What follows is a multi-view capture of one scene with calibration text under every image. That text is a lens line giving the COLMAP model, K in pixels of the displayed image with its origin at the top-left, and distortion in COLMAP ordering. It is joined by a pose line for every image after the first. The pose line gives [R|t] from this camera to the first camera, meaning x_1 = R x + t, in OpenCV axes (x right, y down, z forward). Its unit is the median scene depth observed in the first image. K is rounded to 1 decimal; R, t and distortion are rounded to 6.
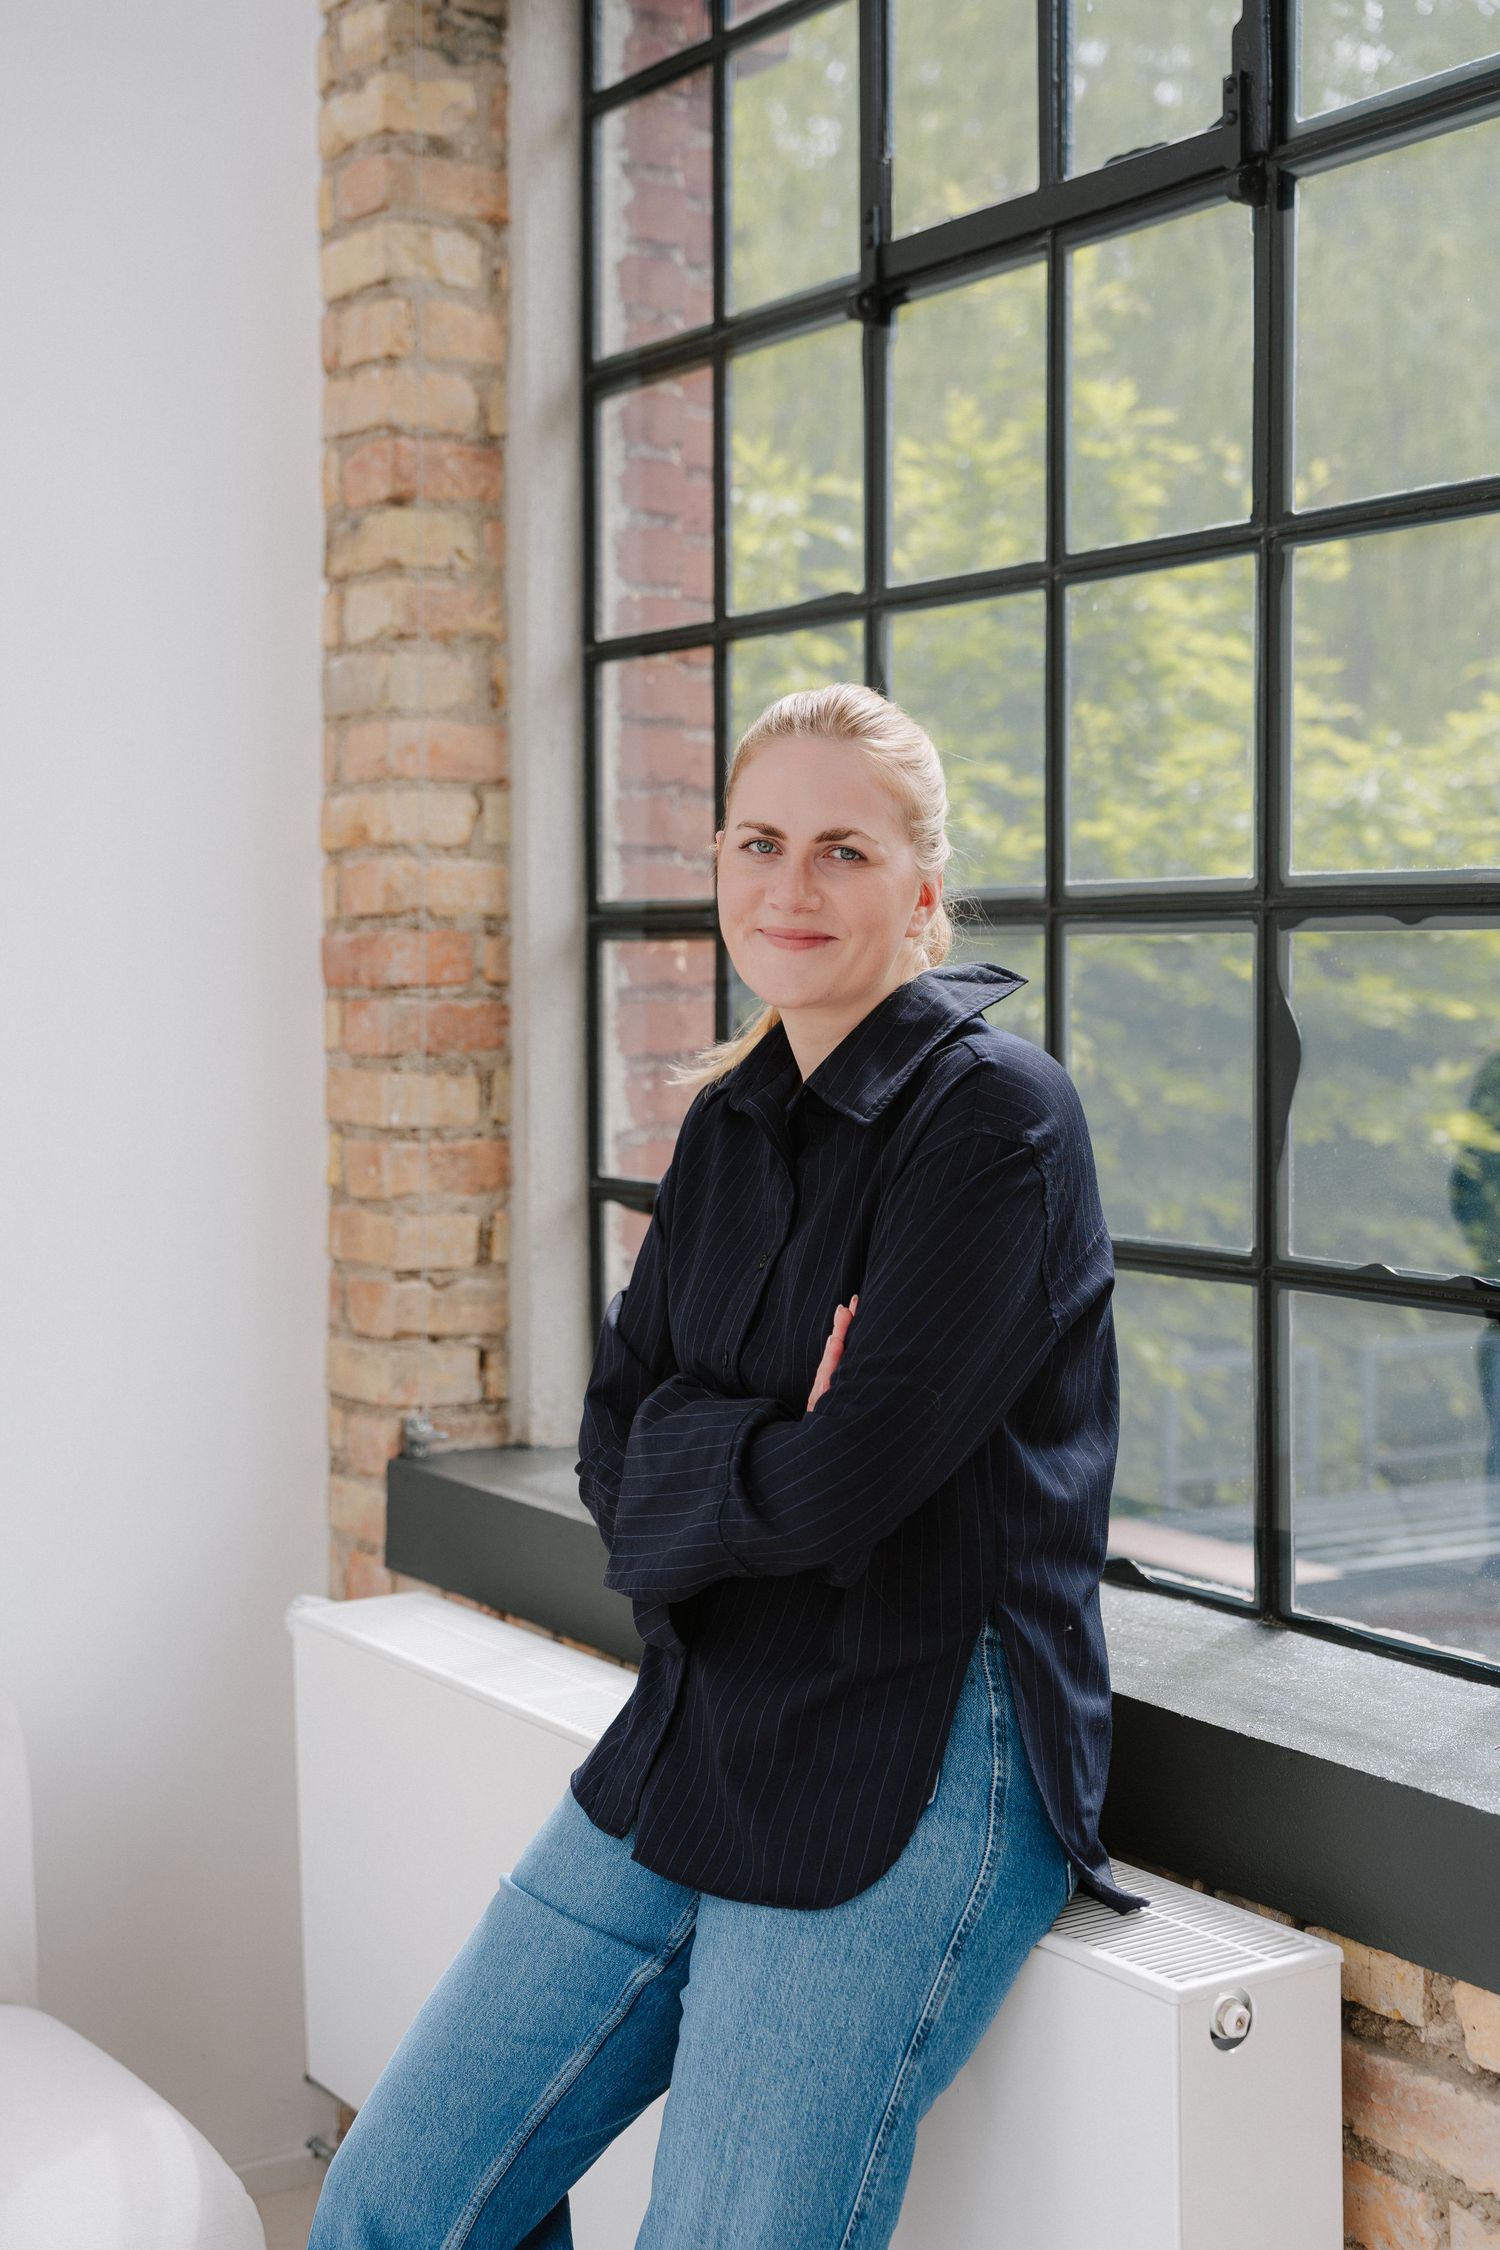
lens RADIAL K [[2985.3, 0, 760.7], [0, 2985.3, 1090.0], [0, 0, 1]] dist [-0.001754, 0.028428]
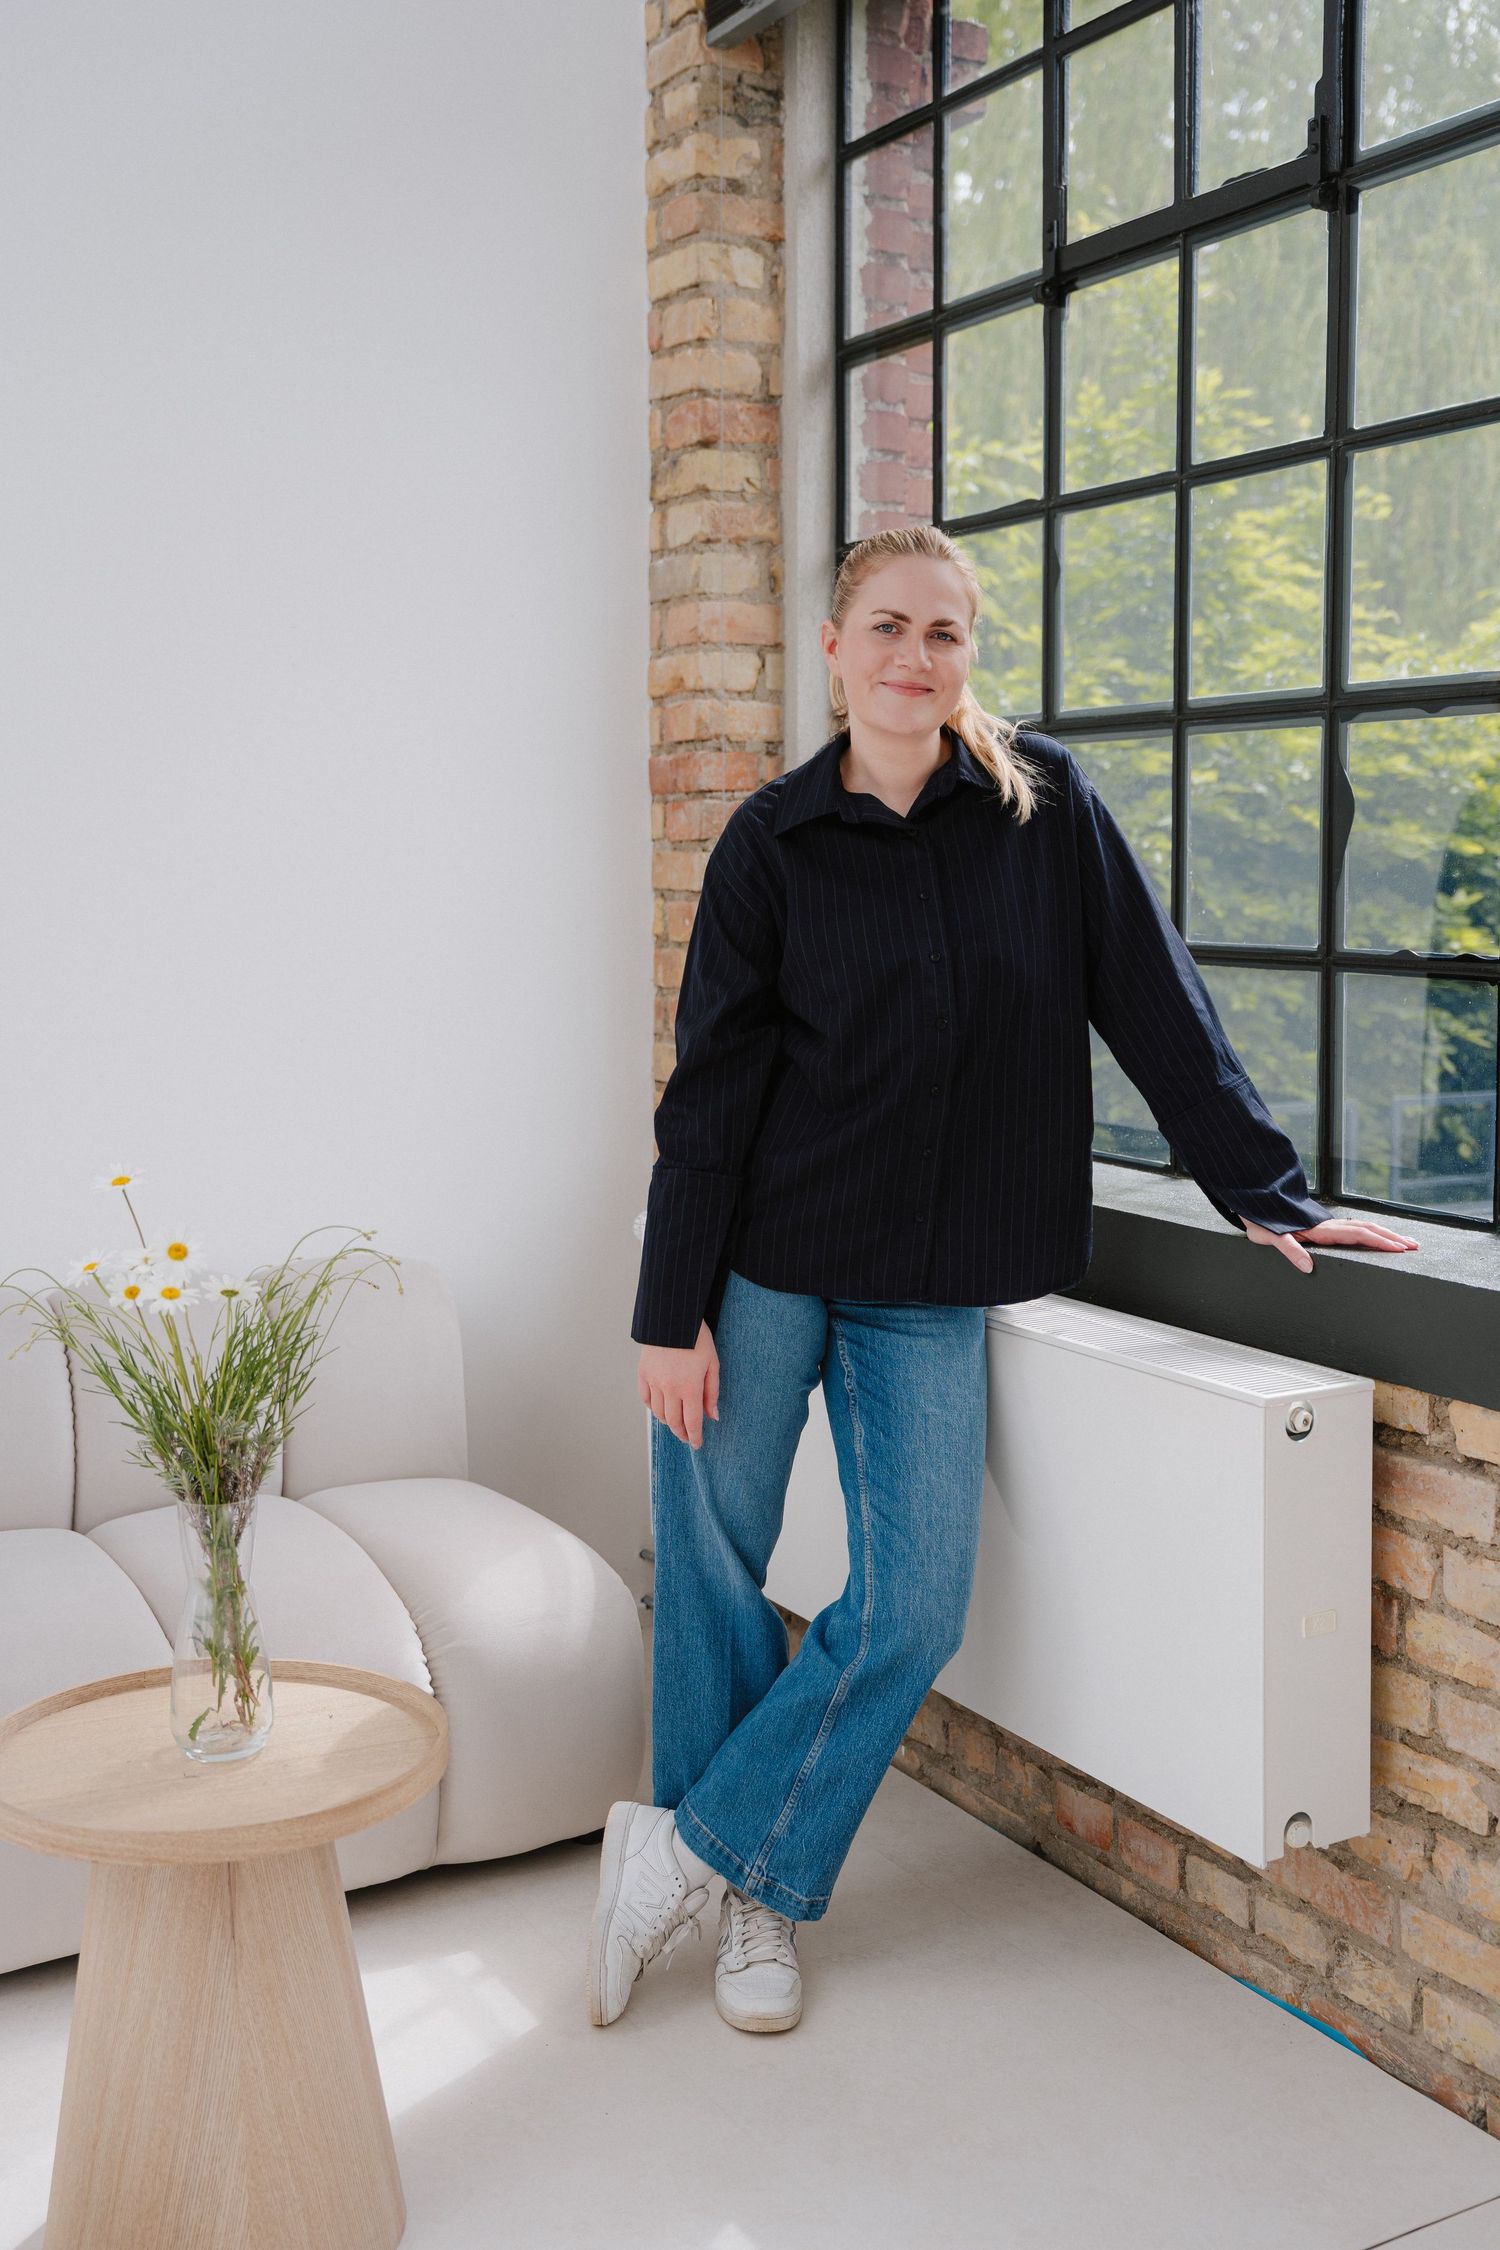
lens RADIAL K [[2348.8, 0, 742.2], [0, 2348.8, 1097.3], [0, 0, 1]] dist [-0.008918, 0.002456]
pose [[0.997469, 0.003975, -0.070987, -0.024292], [0.000346, 0.998152, 0.060768, 0.042392], [0.071097, -0.060639, 0.995624, -0.117354]]
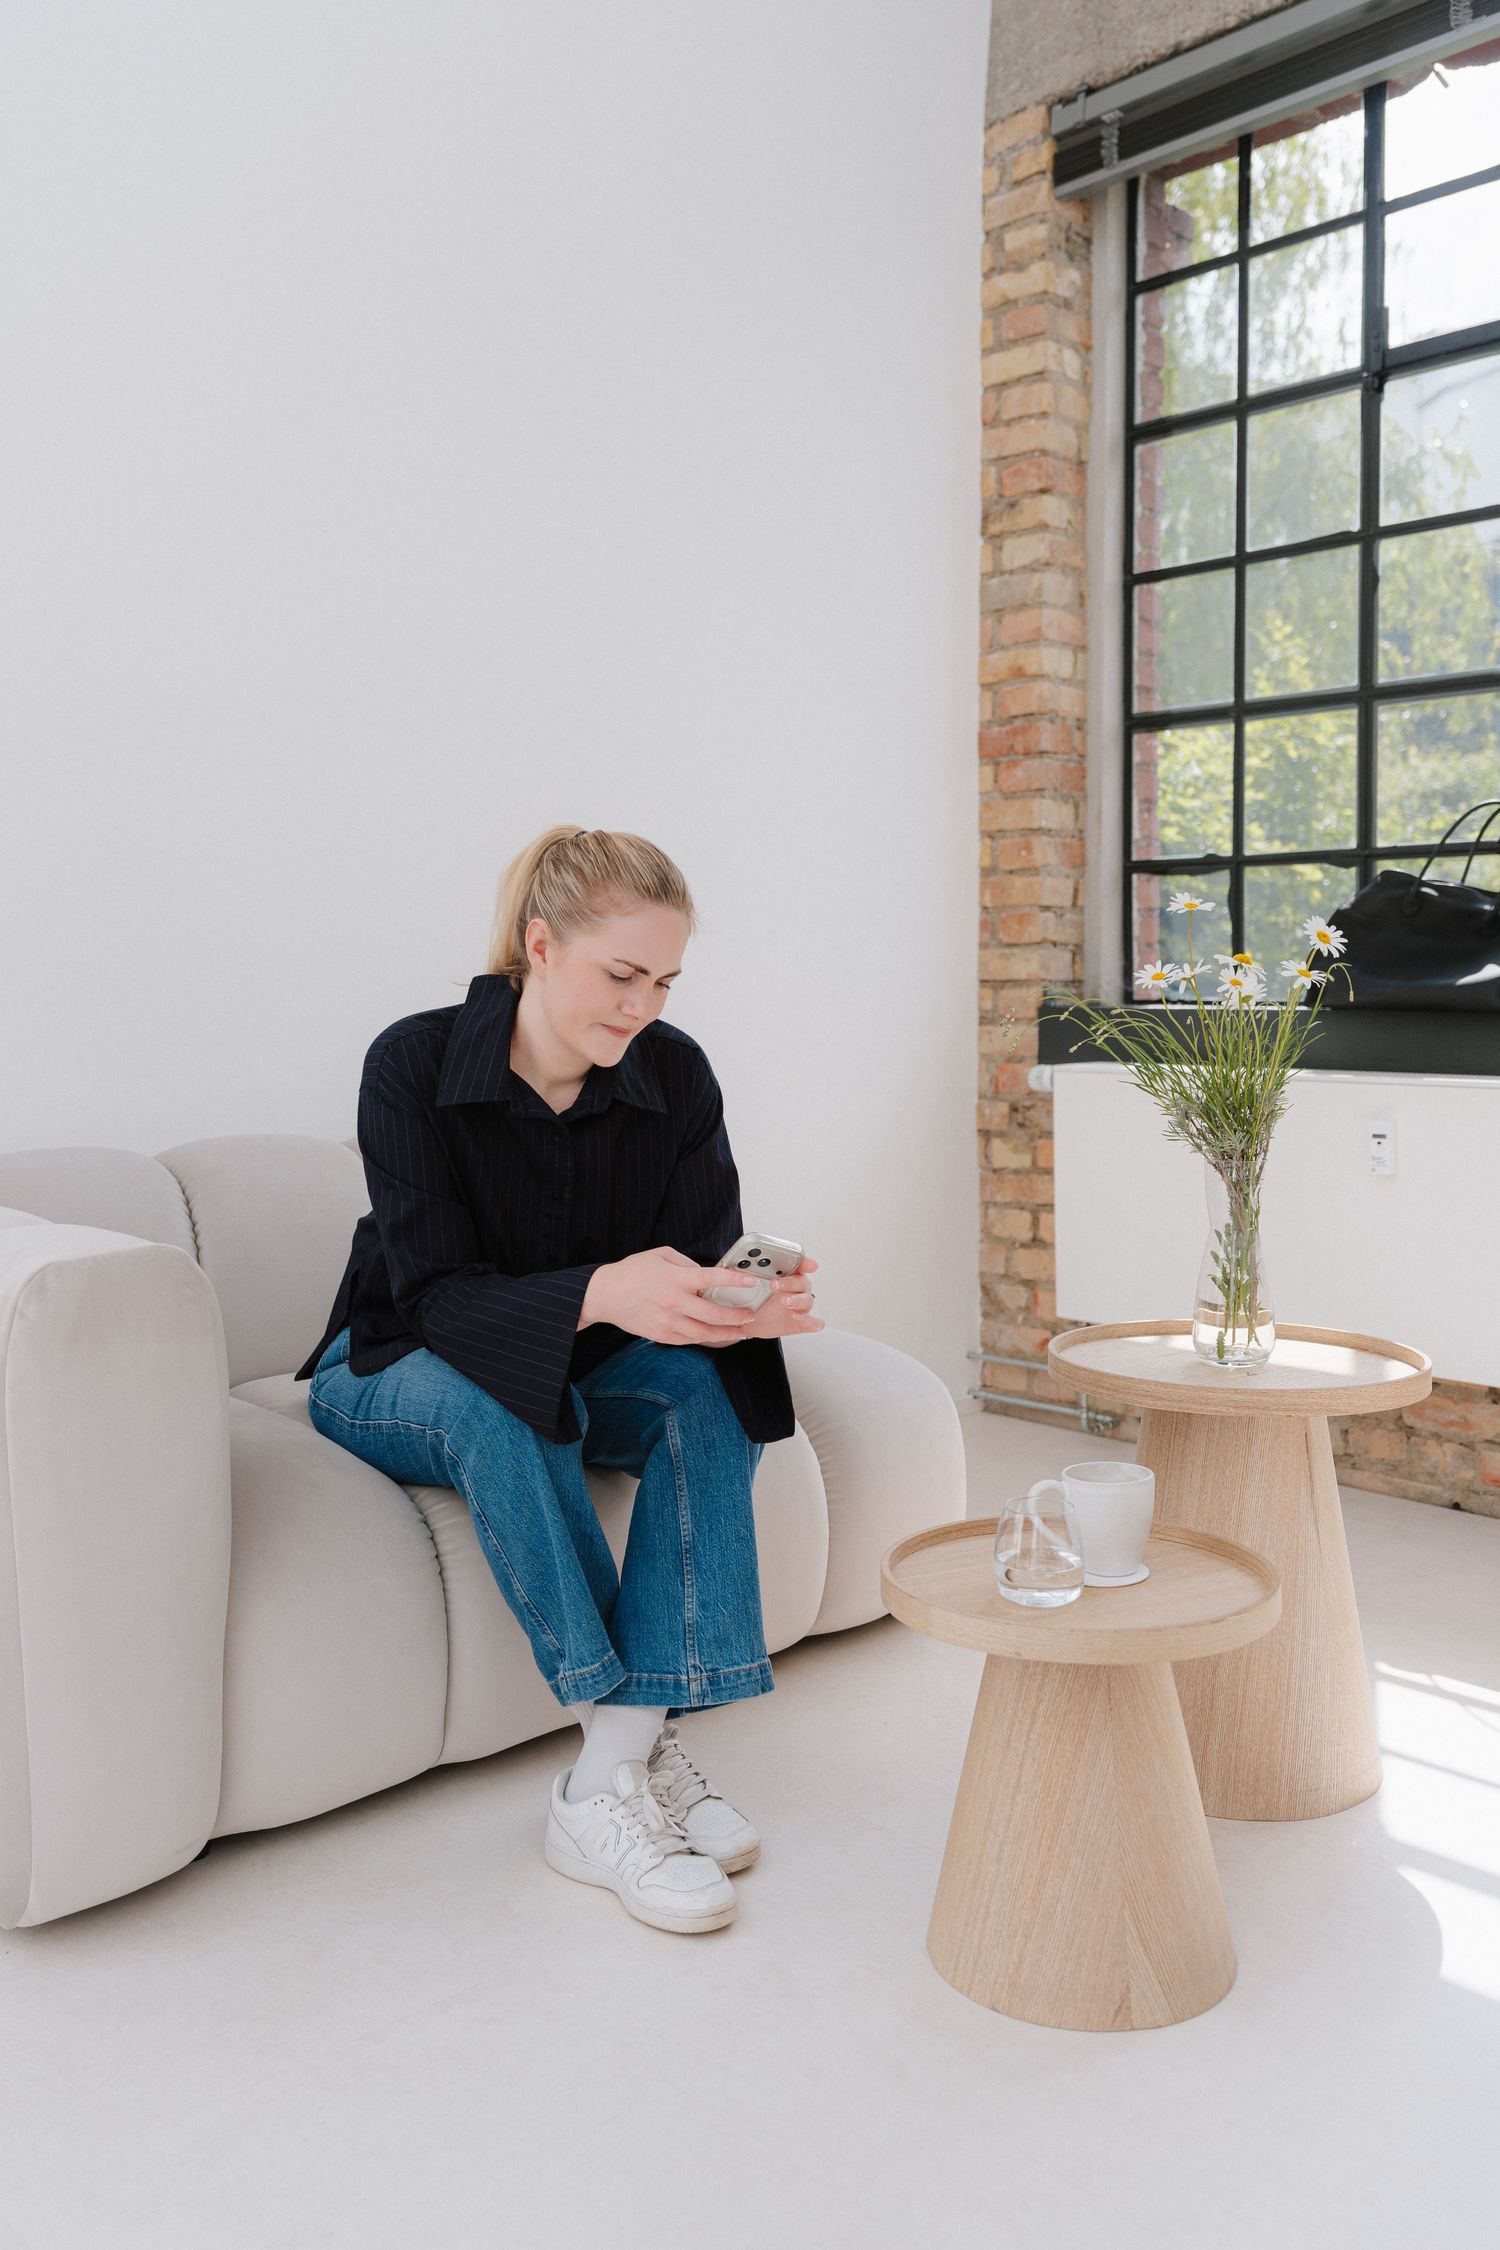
lens RADIAL K [[1864.4, 0, 770.8], [0, 1864.4, 1043.1], [0, 0, 1]] dist [-0.014131, 0.004036]
pose [[0.984729, -0.003675, 0.174057, -0.486971], [0.005208, 0.999952, -0.008349, 0.153807], [-0.174018, 0.009128, 0.984700, -0.109116]]
